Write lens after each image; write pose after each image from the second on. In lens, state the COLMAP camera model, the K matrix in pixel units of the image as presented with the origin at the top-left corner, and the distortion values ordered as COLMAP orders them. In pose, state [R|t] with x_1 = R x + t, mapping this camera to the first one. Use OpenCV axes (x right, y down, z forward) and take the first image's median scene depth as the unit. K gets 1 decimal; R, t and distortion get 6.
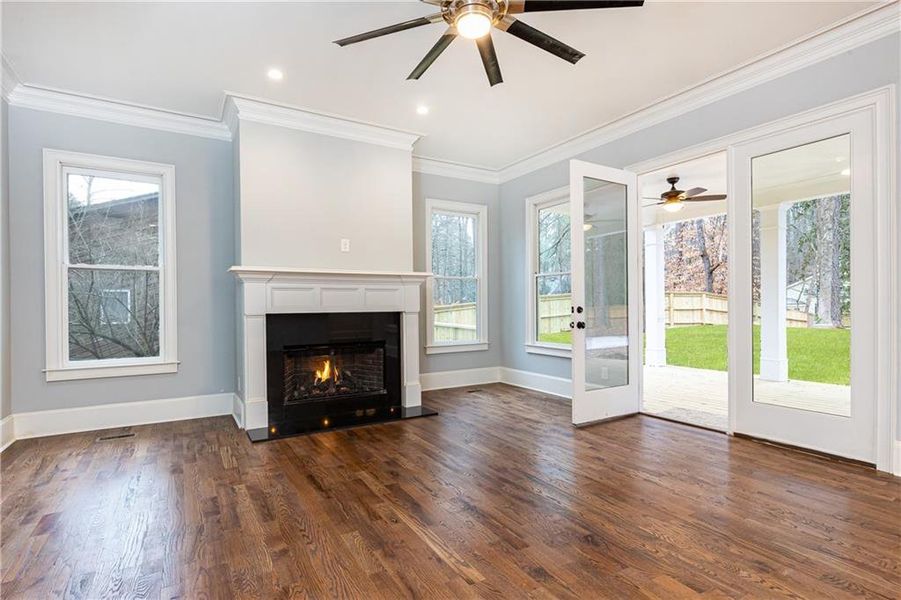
lens RADIAL K [[444.4, 0, 450.2], [0, 444.4, 303.4], [0, 0, 1]] dist [-0.005797, -0.000540]
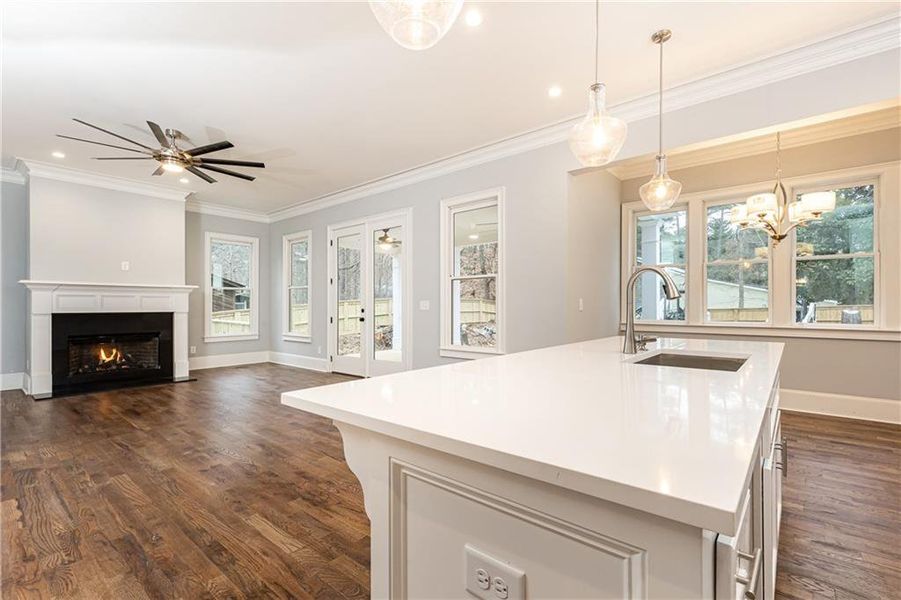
lens RADIAL K [[407.5, 0, 451.0], [0, 407.5, 302.7], [0, 0, 1]] dist [0.005834, 0.000540]
pose [[0.948324, 0.009419, 0.317165, 0.331145], [-0.006769, 0.999932, -0.009456, -0.005734], [-0.317233, 0.006820, 0.948323, -0.568346]]
